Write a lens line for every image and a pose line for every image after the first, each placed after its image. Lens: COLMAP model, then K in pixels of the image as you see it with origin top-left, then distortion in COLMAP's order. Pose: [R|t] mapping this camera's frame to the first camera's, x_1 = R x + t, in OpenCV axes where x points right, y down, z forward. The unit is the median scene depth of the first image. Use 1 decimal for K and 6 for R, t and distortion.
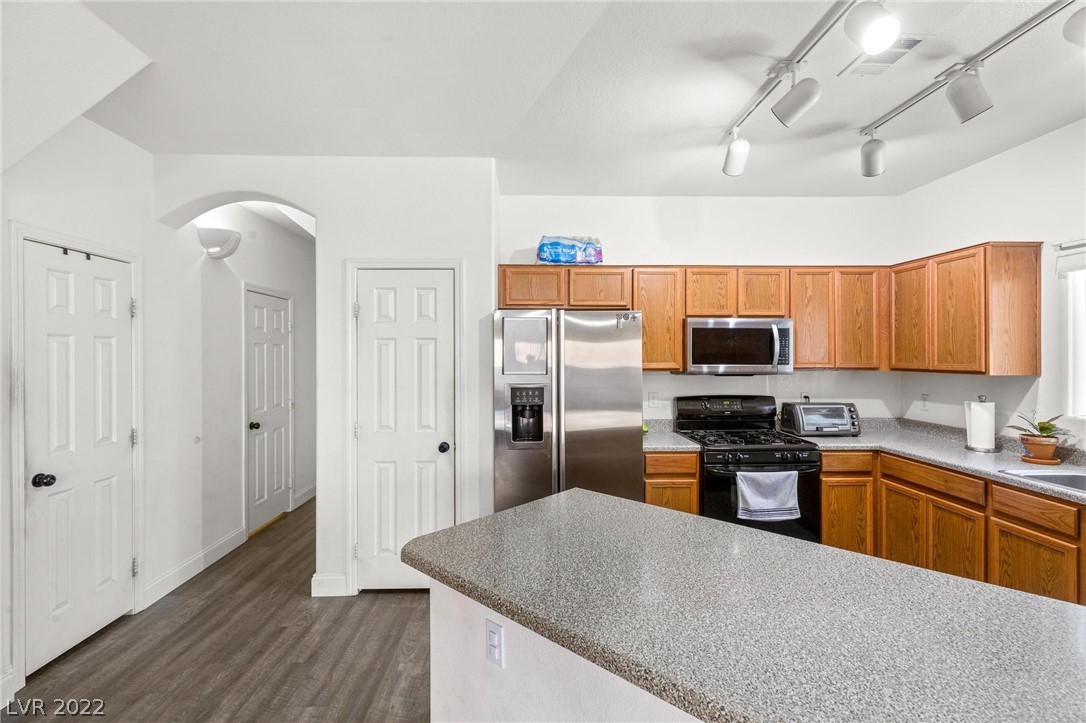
lens RADIAL K [[492.4, 0, 541.5], [0, 492.4, 355.1], [0, 0, 1]] dist [0.002926, 0.000199]
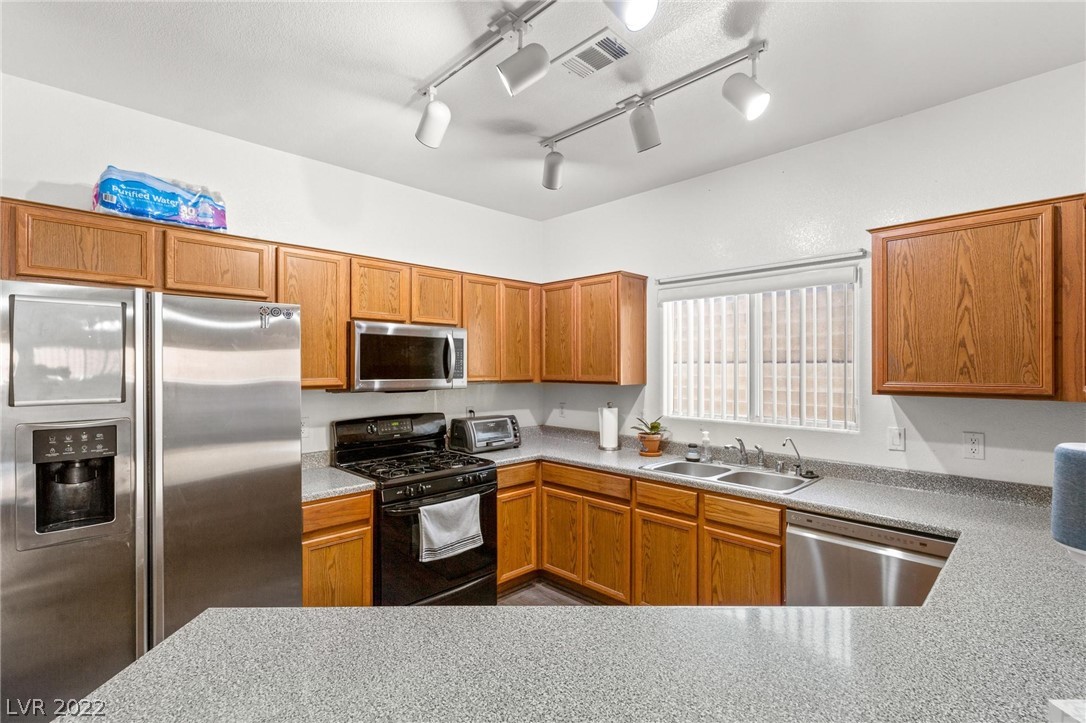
lens RADIAL K [[498.2, 0, 545.2], [0, 498.2, 367.0], [0, 0, 1]] dist [0.002577, 0.000021]
pose [[0.731689, 0.000619, 0.681638, -0.023667], [-0.000206, 1.000000, -0.000688, -0.001077], [-0.681638, 0.000363, 0.731689, 0.220913]]
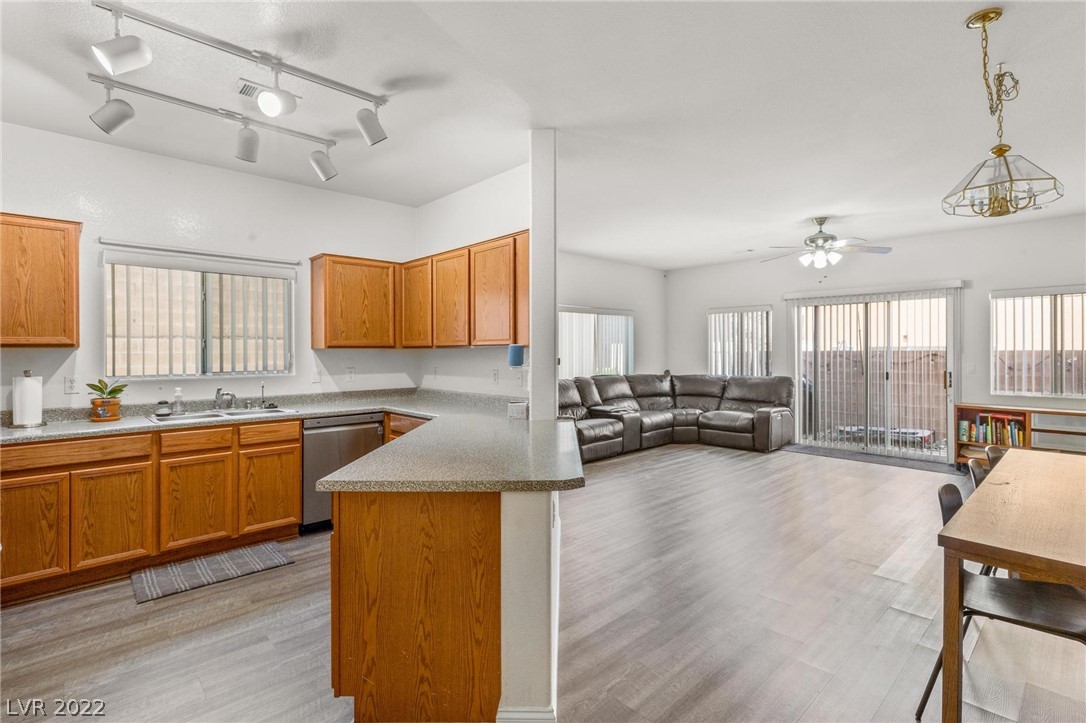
lens RADIAL K [[506.5, 0, 549.8], [0, 506.5, 350.7], [0, 0, 1]] dist [0.001229, 0.000243]
pose [[-0.662867, 0.004460, 0.748724, -0.498426], [0.006035, 0.999982, -0.000613, 0.046348], [-0.748713, 0.004113, -0.662882, 0.825804]]
